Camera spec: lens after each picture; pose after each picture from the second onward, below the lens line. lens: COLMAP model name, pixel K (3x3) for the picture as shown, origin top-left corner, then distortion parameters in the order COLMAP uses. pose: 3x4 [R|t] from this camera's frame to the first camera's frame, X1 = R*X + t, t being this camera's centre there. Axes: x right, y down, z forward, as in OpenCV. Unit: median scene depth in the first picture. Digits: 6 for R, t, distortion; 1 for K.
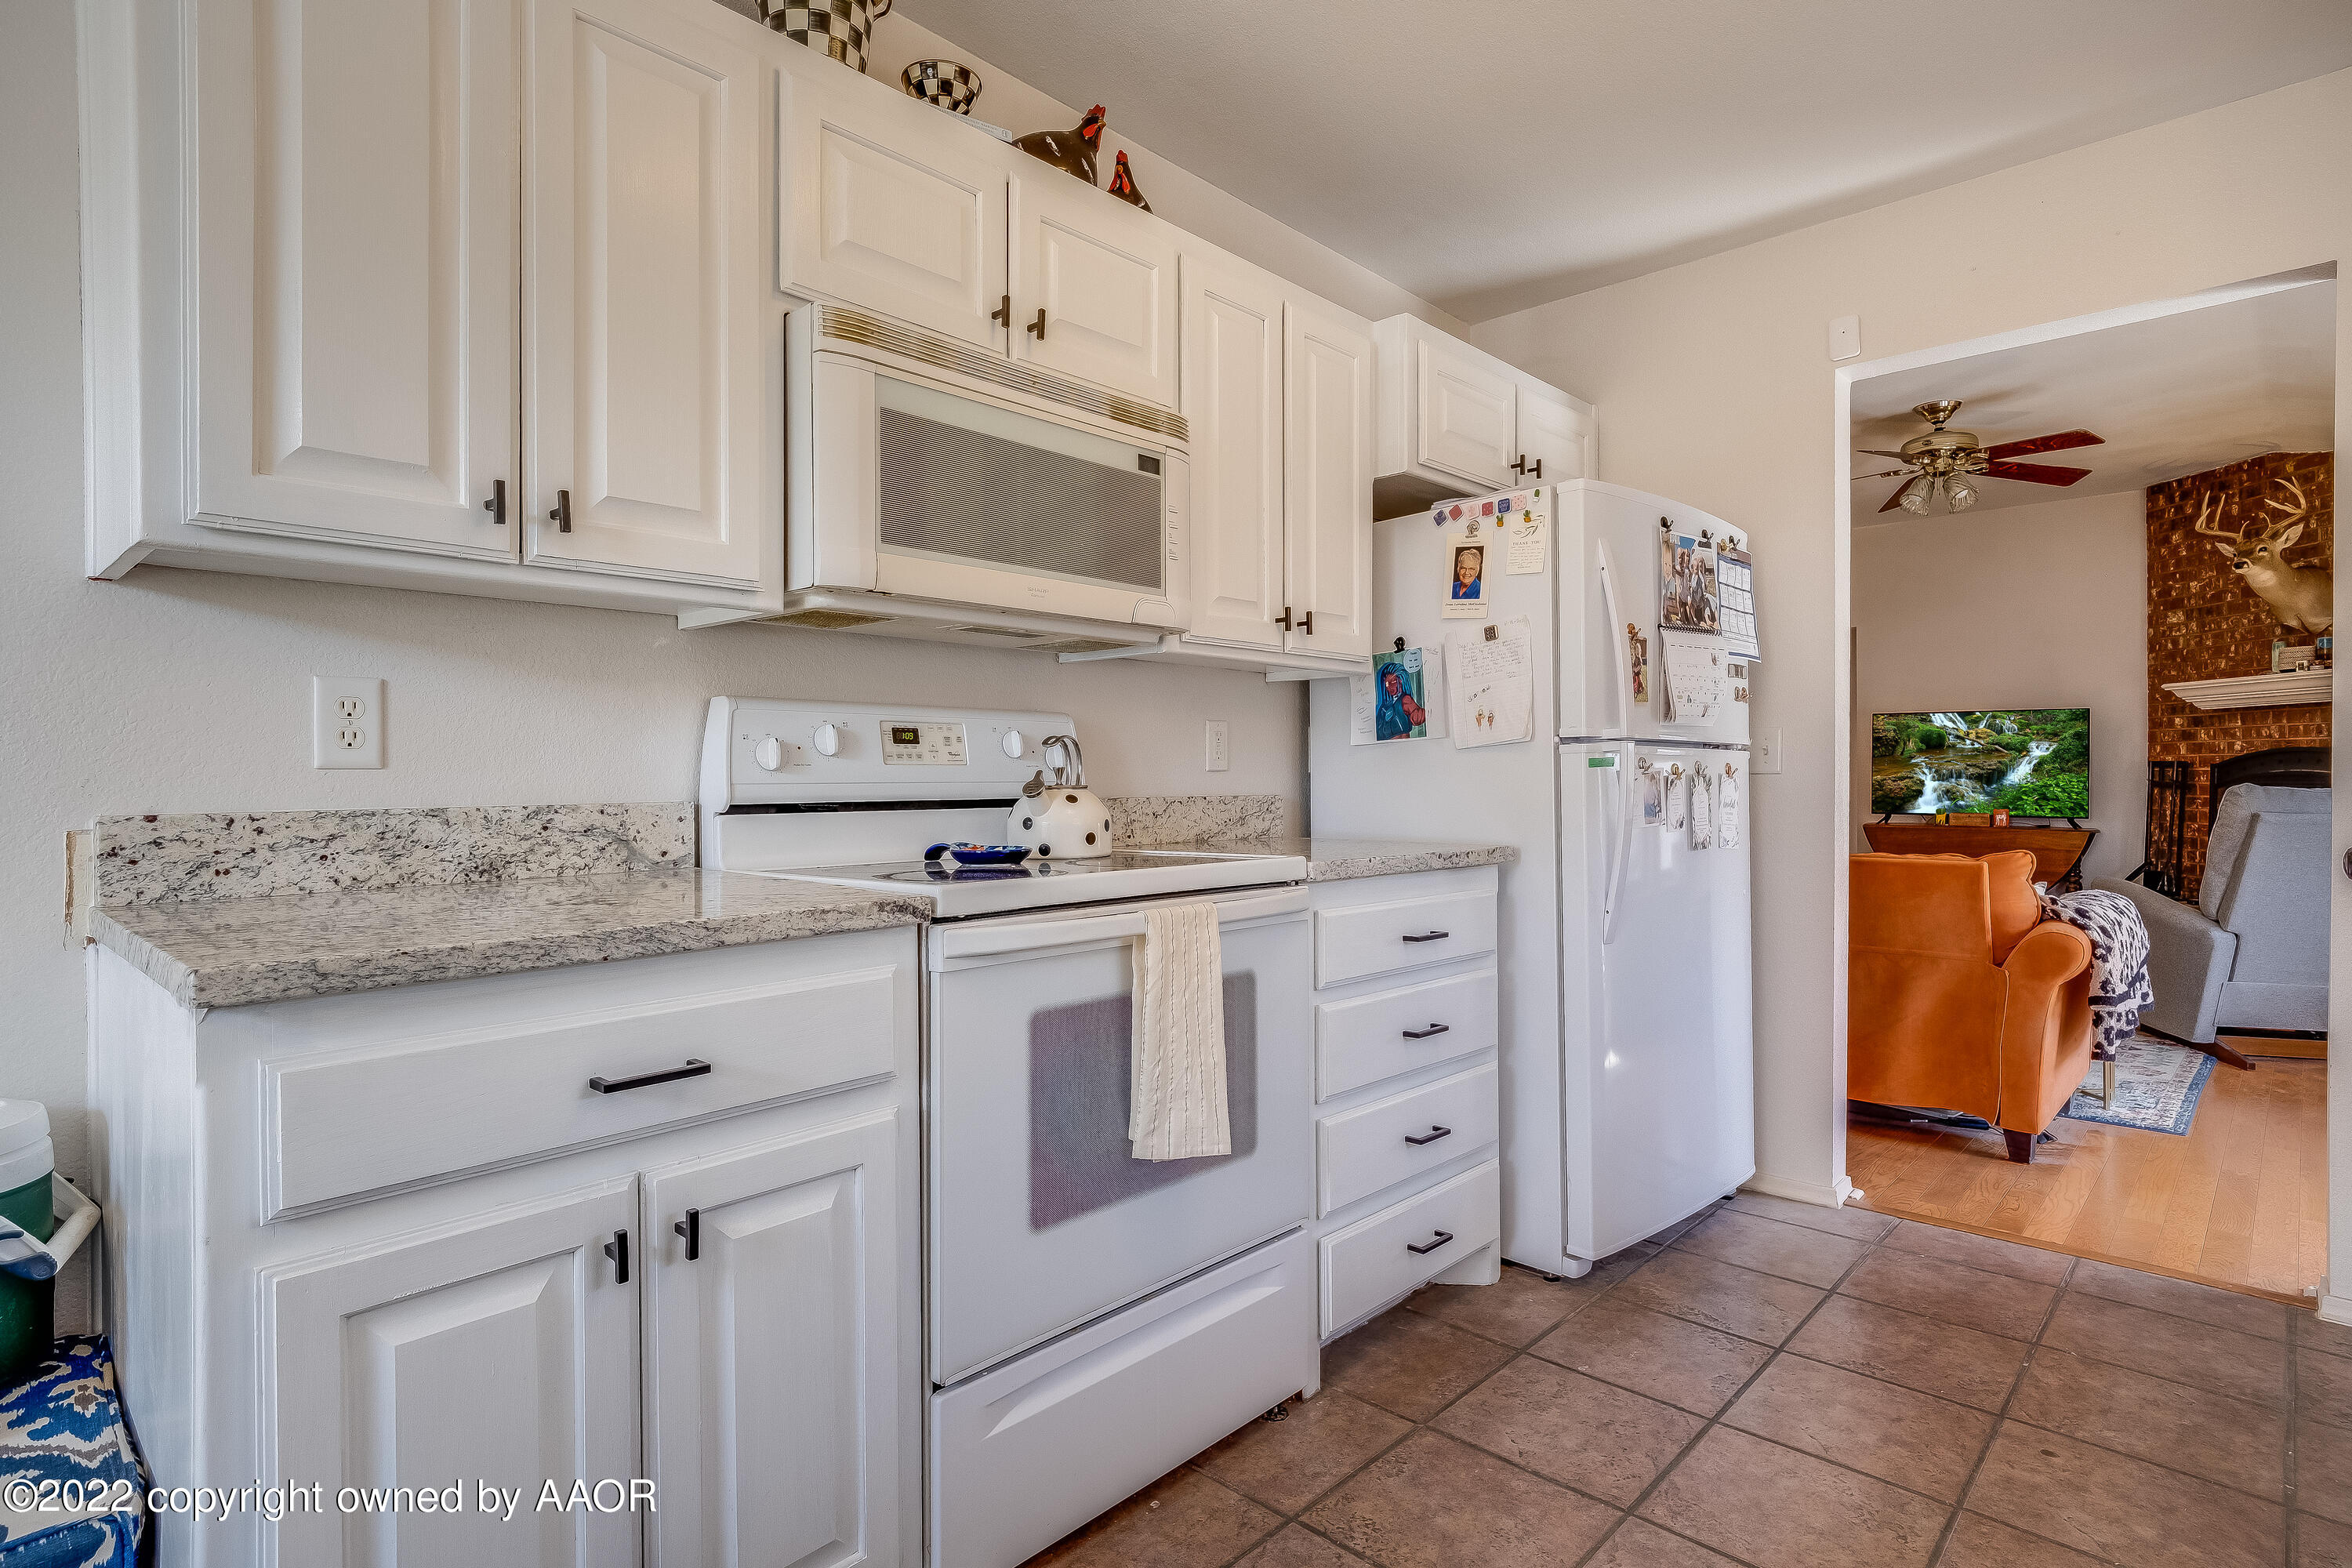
lens RADIAL K [[1204.8, 0, 1190.2], [0, 1204.8, 770.7], [0, 0, 1]] dist [0.002445, 0.000224]
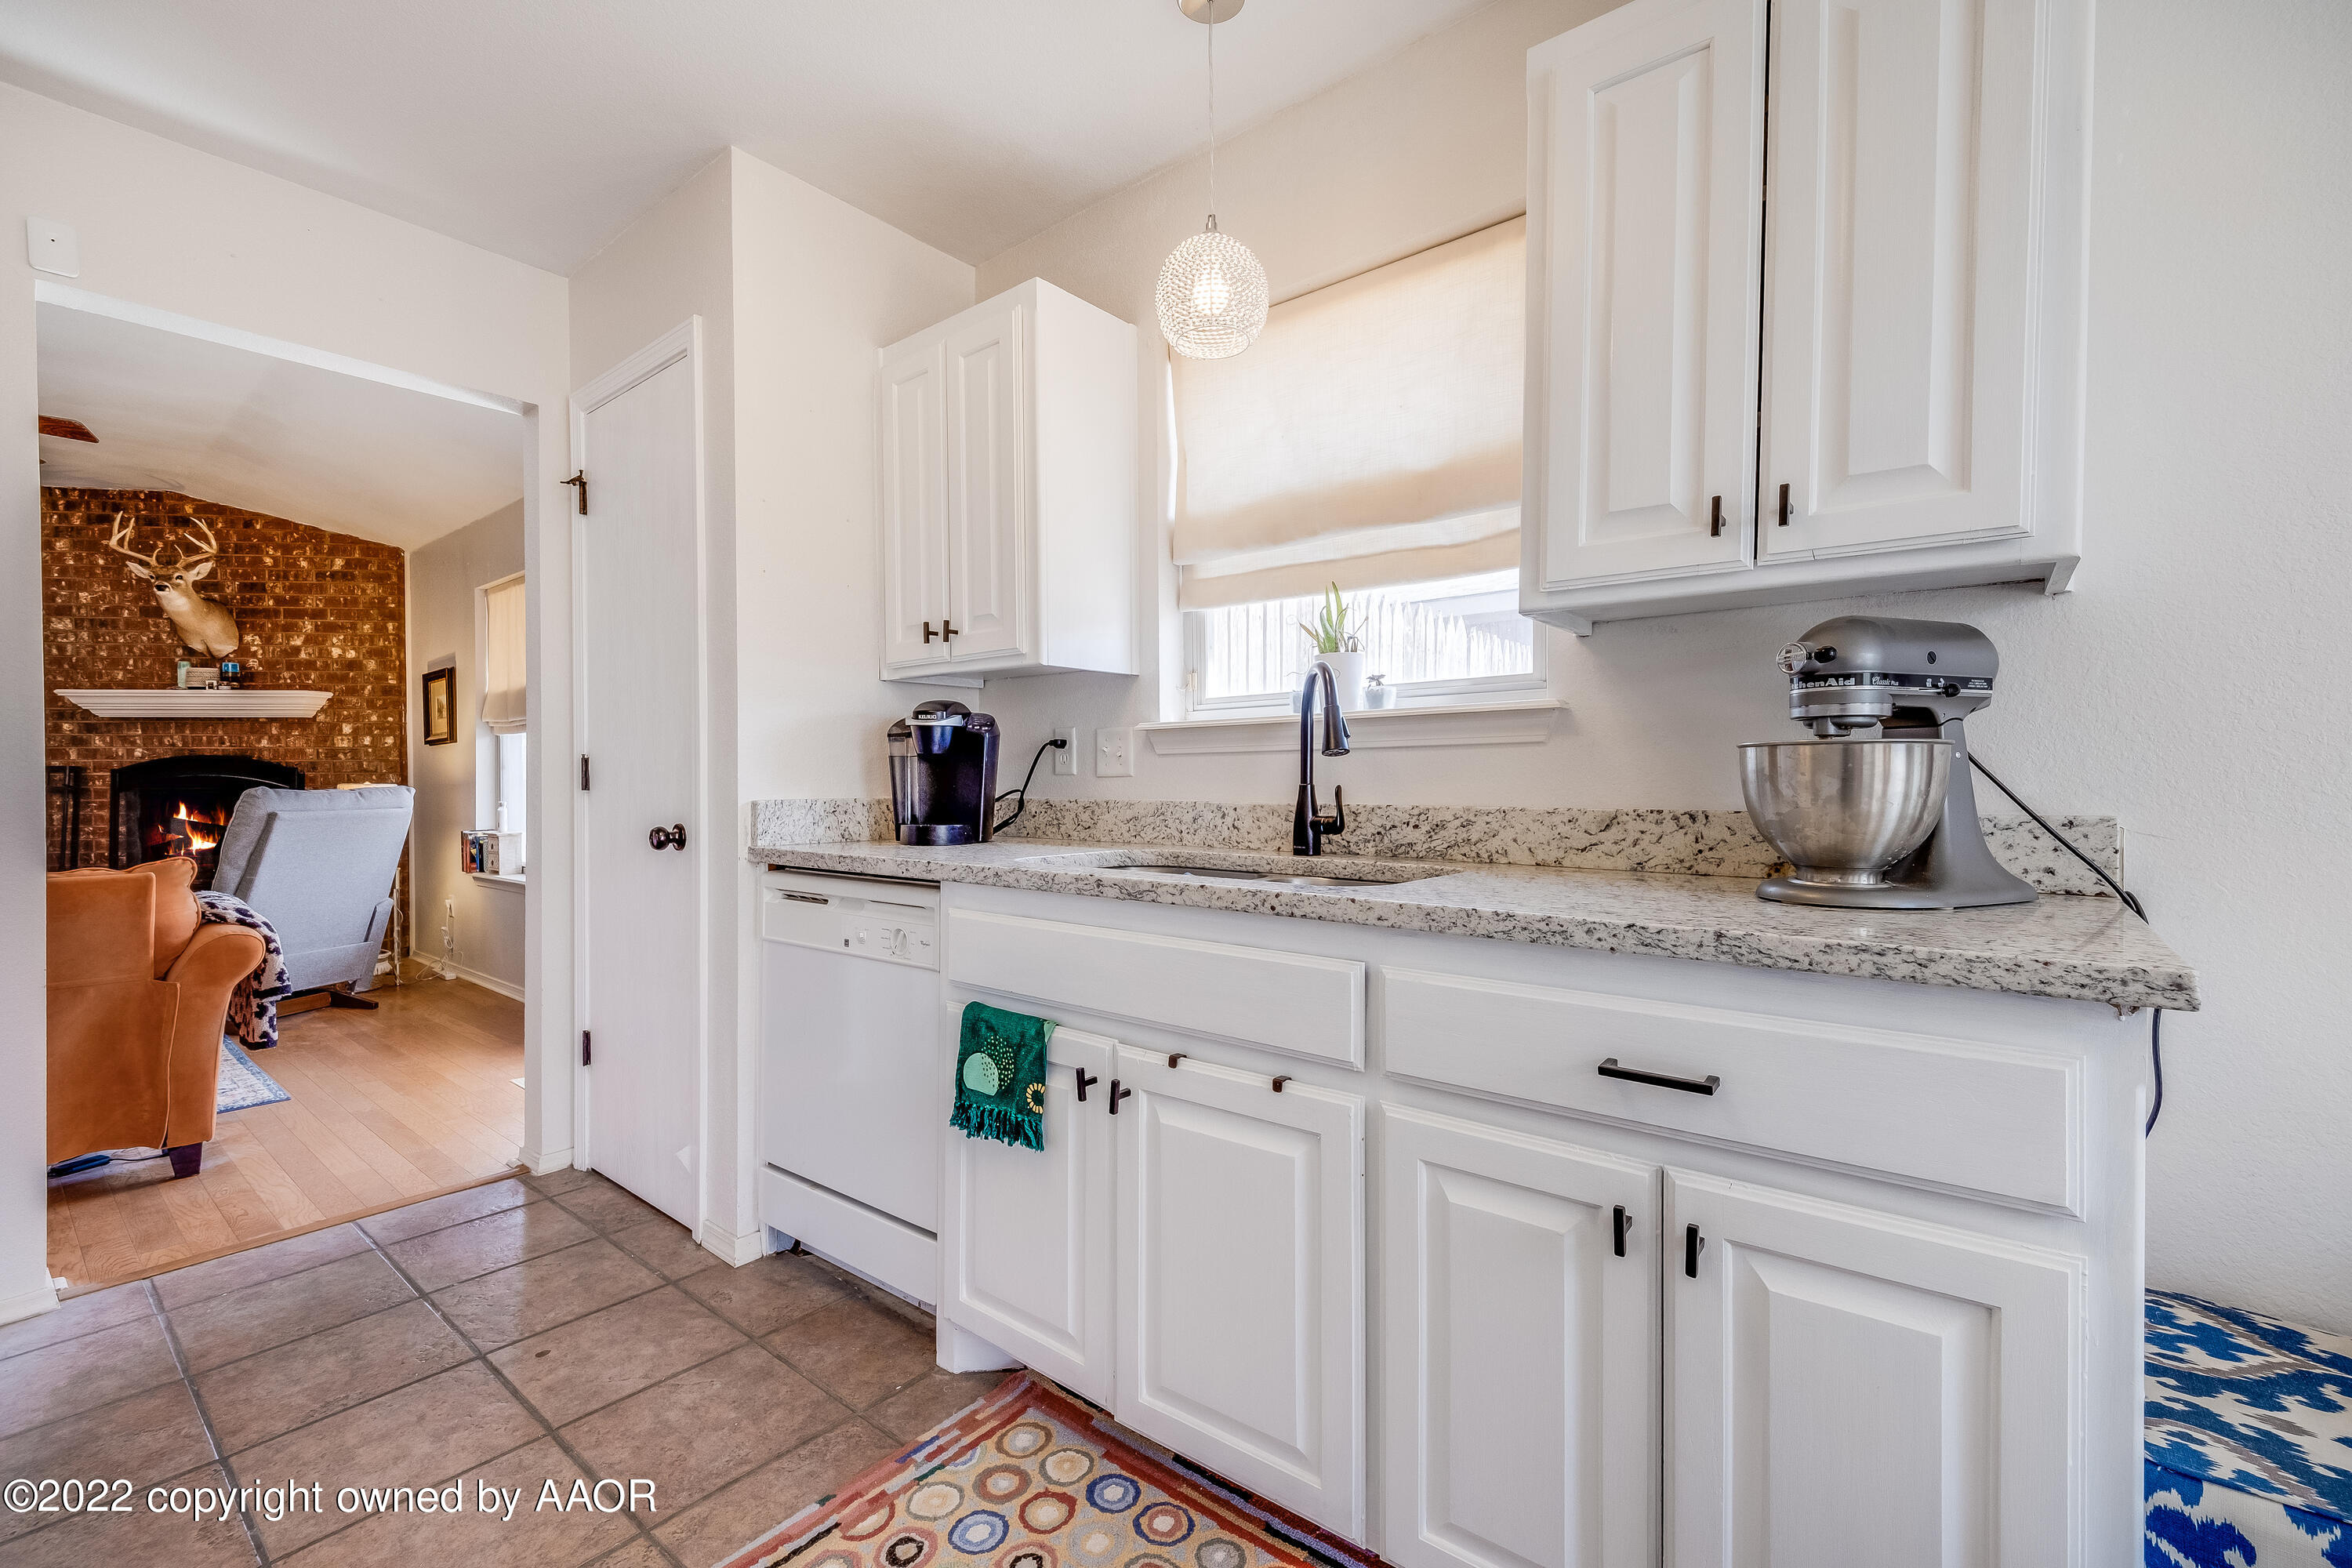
lens RADIAL K [[990.4, 0, 1178.7], [0, 990.4, 785.0], [0, 0, 1]] dist [0.005128, -0.000425]
pose [[-0.067179, -0.008925, 0.997701, -0.093243], [-0.000505, 0.999960, 0.008912, 0.000025], [-0.997741, 0.000095, -0.067181, 0.139976]]
